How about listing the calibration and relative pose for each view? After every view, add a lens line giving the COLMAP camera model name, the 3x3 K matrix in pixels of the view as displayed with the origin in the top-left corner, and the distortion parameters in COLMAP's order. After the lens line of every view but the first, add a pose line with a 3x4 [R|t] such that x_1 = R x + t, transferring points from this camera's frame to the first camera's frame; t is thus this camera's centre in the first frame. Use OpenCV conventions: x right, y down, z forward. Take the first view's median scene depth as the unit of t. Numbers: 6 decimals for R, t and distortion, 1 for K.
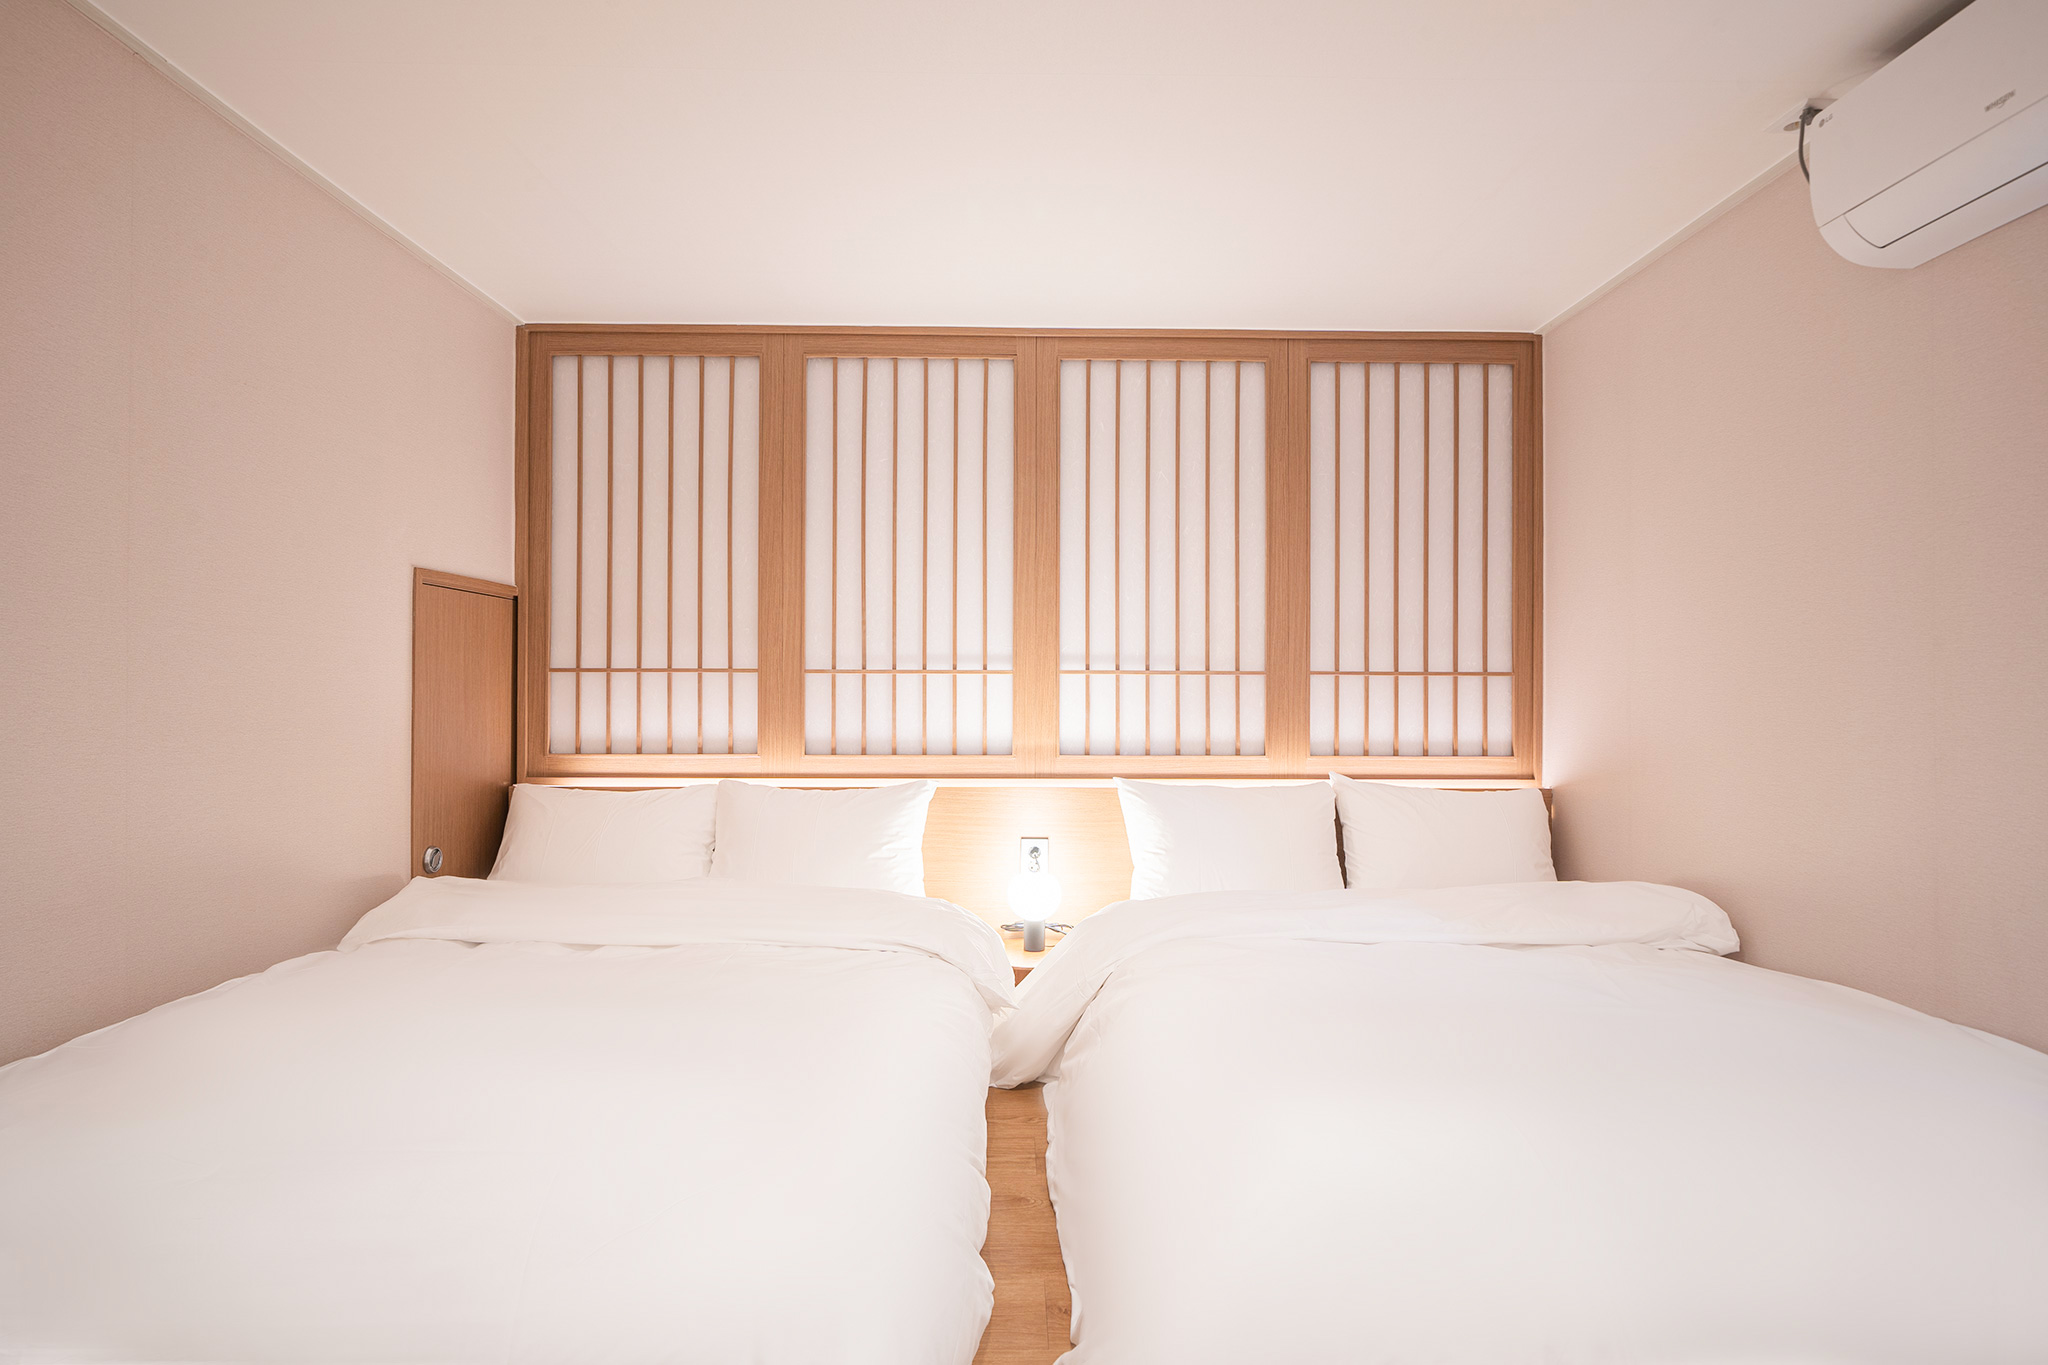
lens RADIAL K [[1132.8, 0, 1032.0], [0, 1132.8, 673.4], [0, 0, 1]] dist [0.001367, -0.000357]
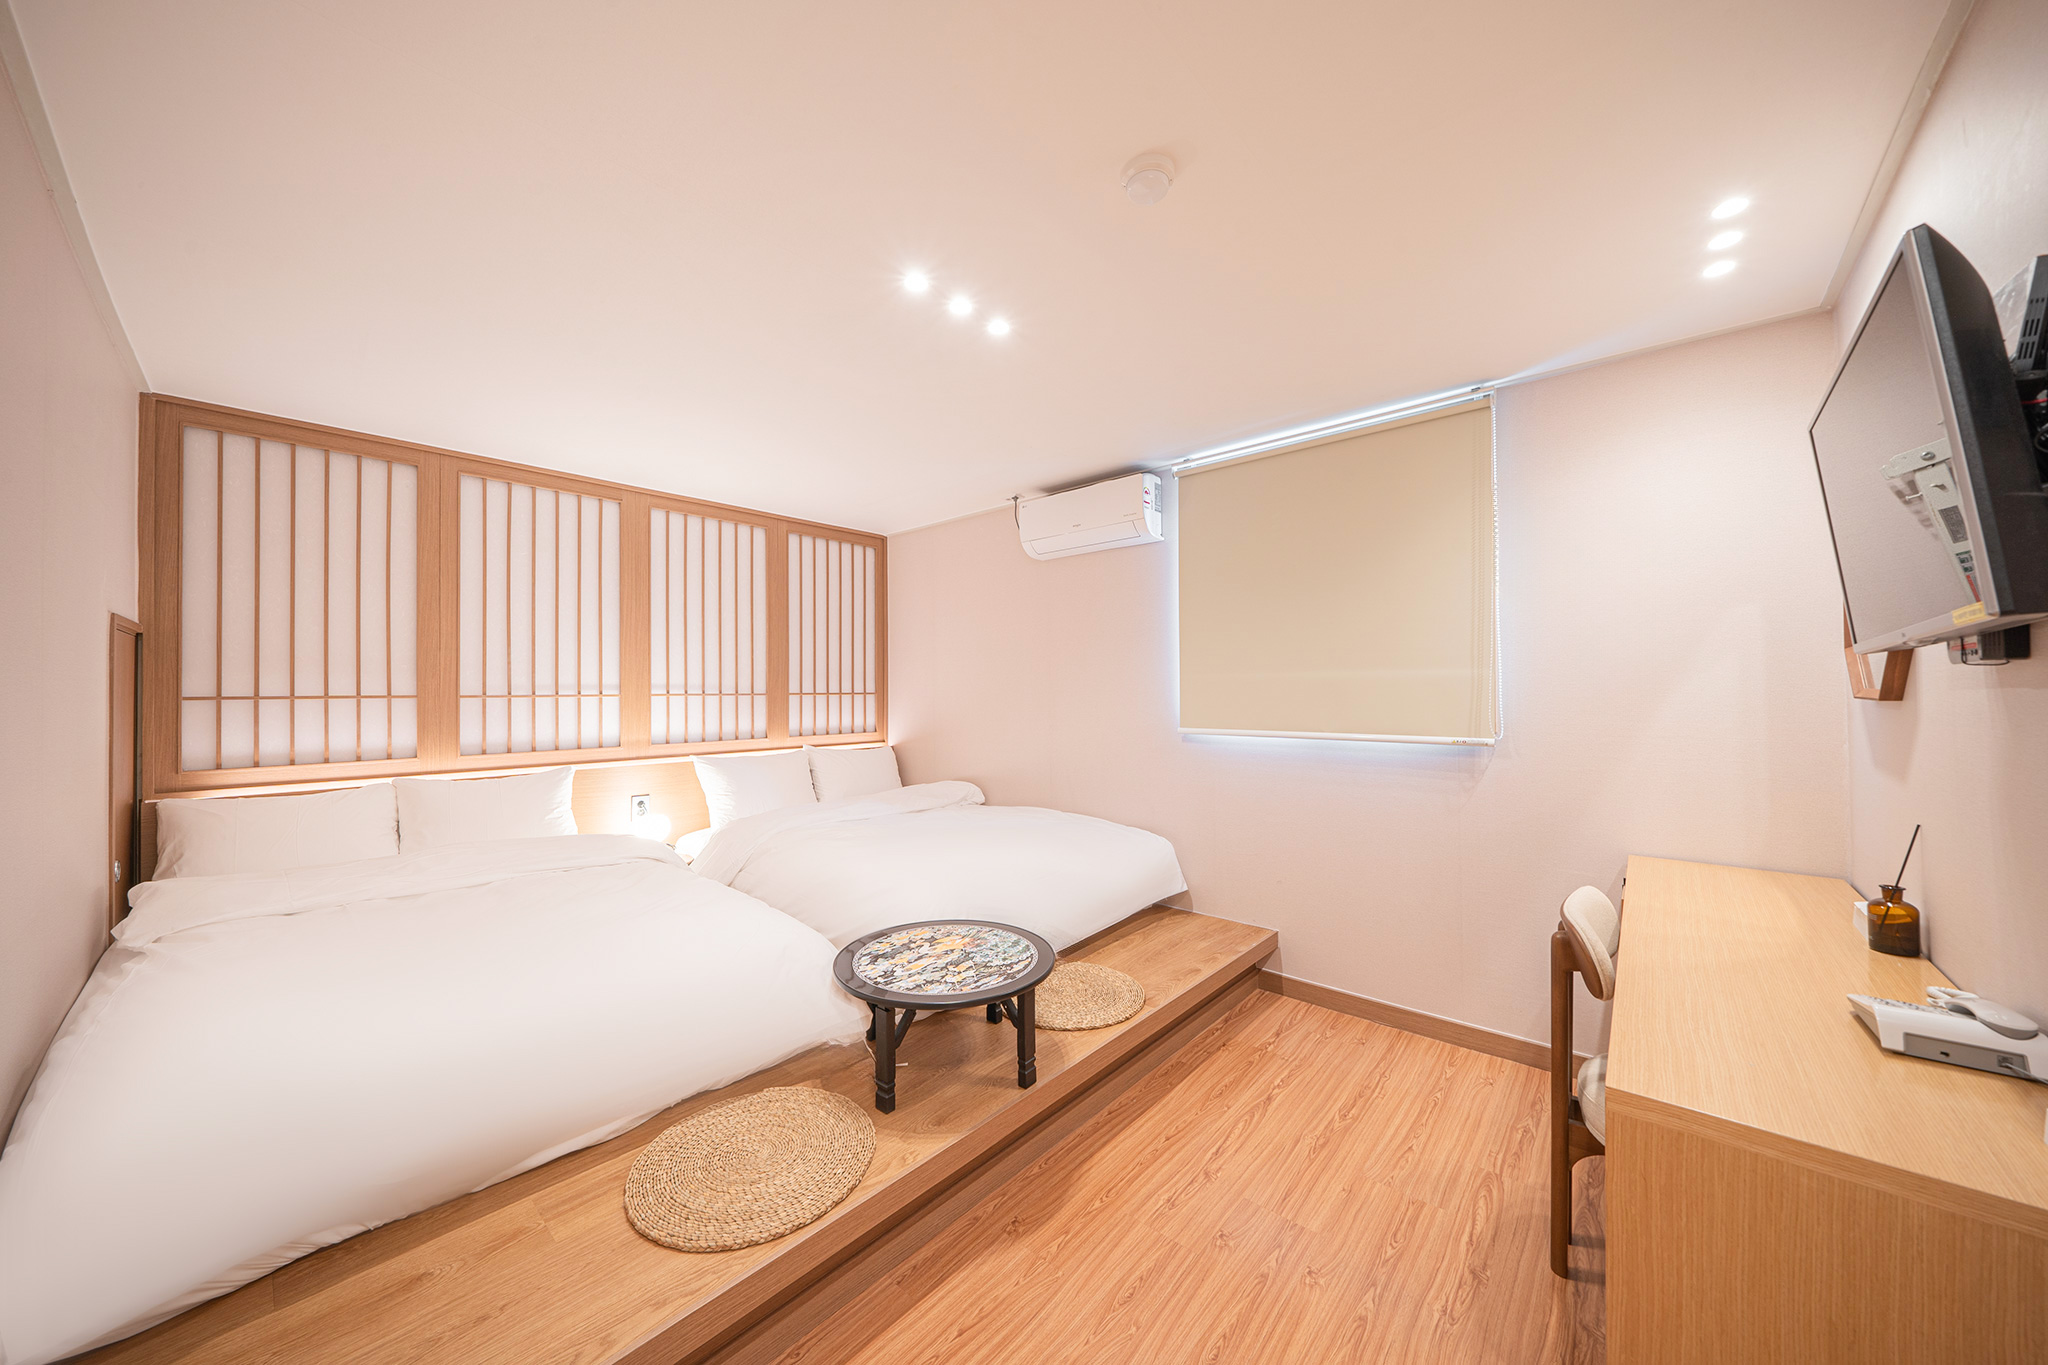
lens RADIAL K [[697.4, 0, 1030.0], [0, 697.4, 687.4], [0, 0, 1]] dist [-0.009649, 0.000217]
pose [[0.678657, -0.004493, 0.734441, -0.350027], [0.005284, 0.999985, 0.001234, -0.010548], [-0.734436, 0.003044, 0.678671, -0.104346]]
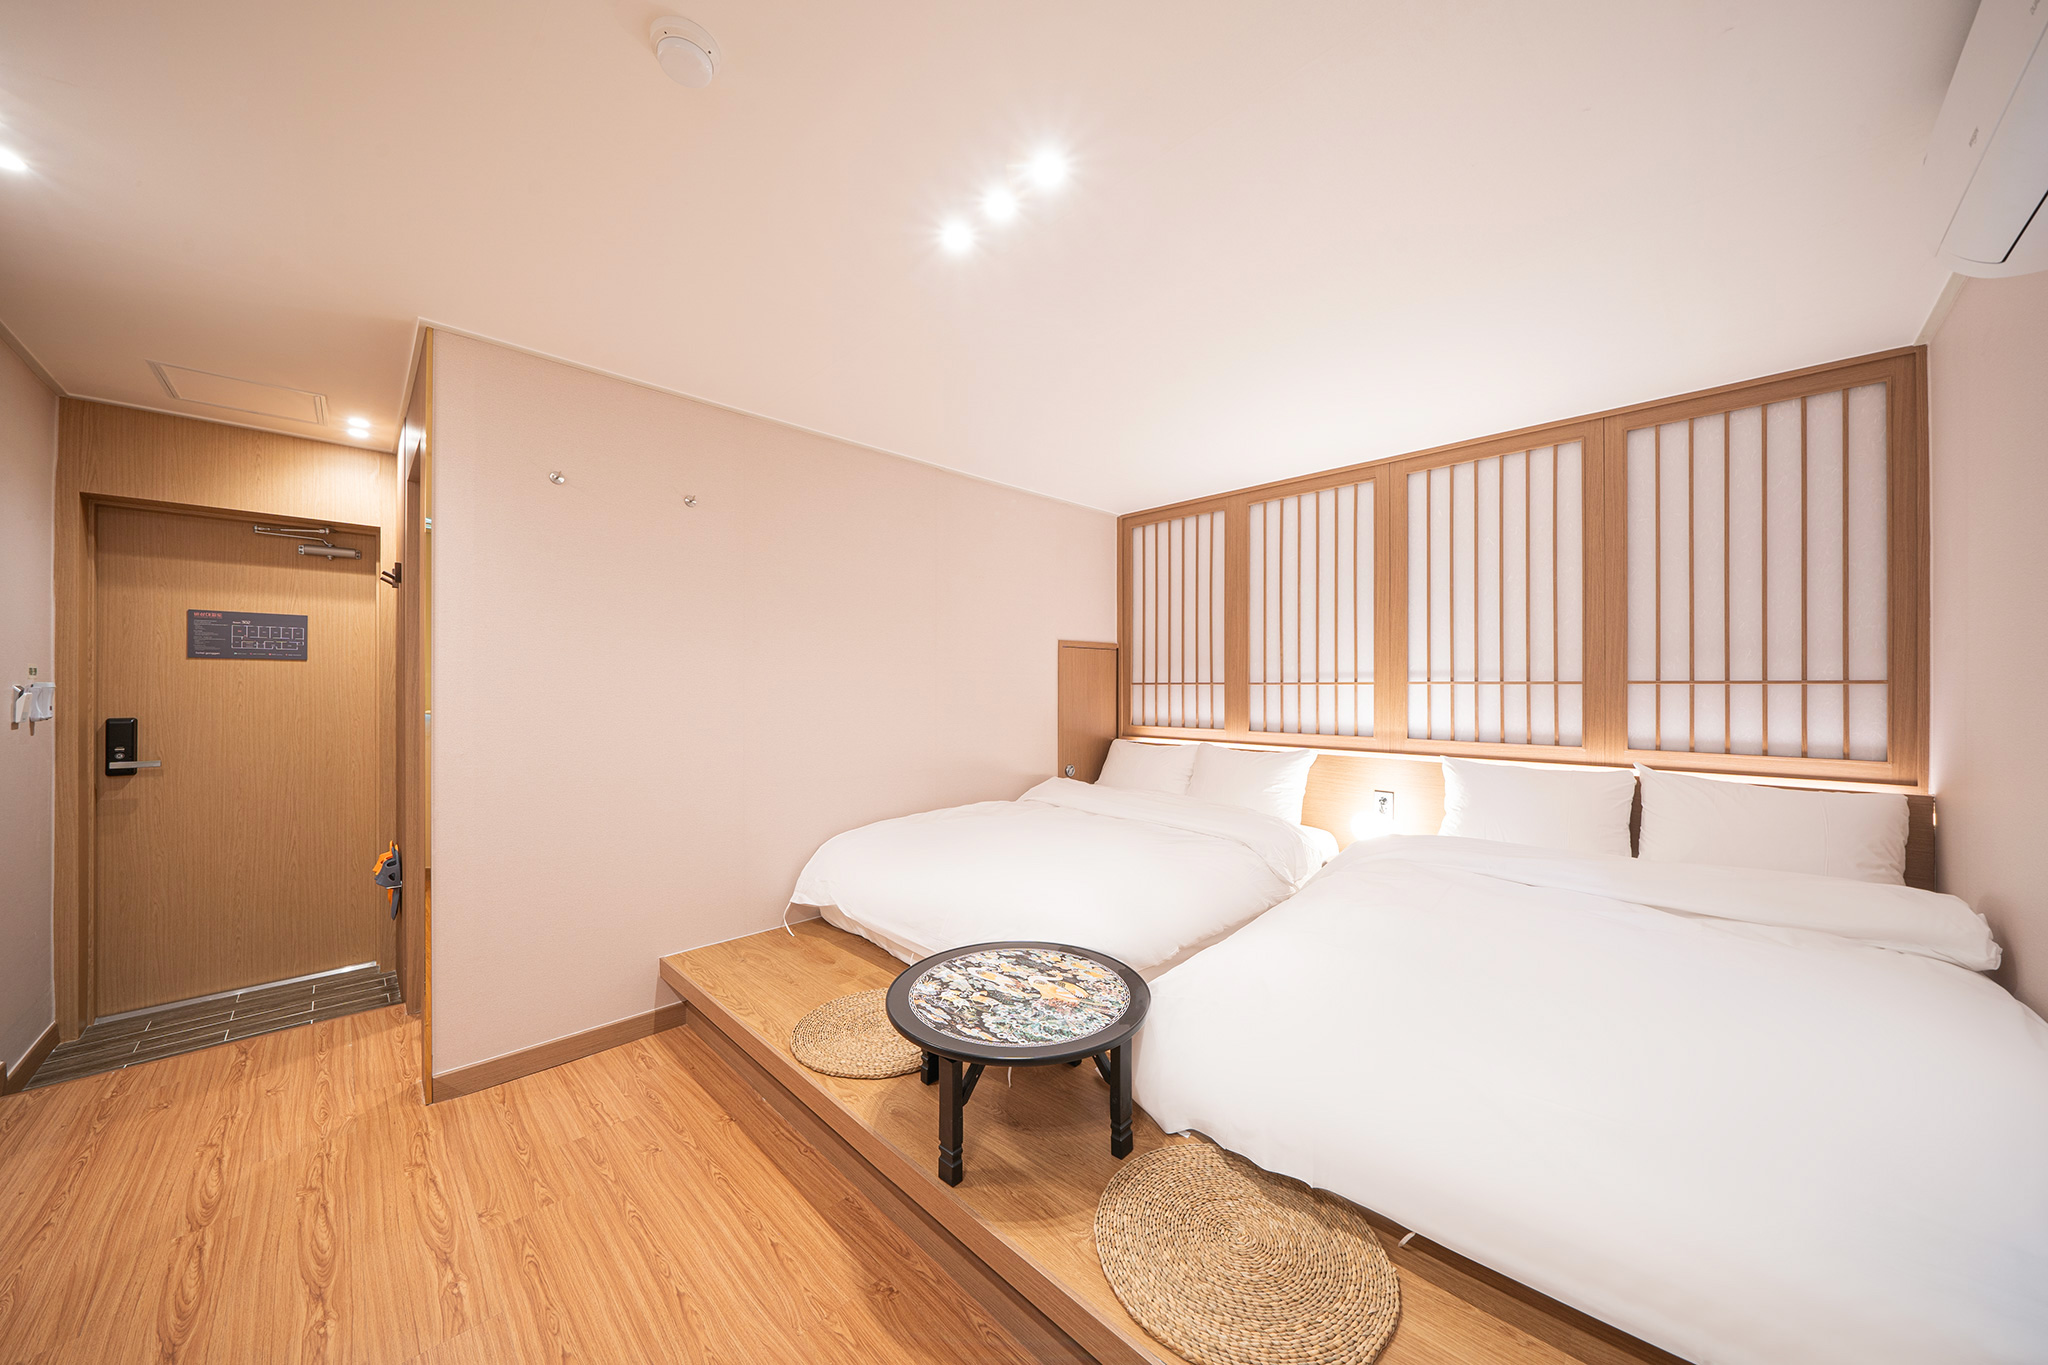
lens RADIAL K [[697.4, 0, 1031.4], [0, 697.4, 688.4], [0, 0, 1]] dist [-0.009649, 0.000217]
pose [[0.695374, -0.001541, -0.718647, 0.340381], [0.004829, 0.999985, 0.002529, 0.001344], [0.718632, -0.005228, 0.695371, 0.004795]]
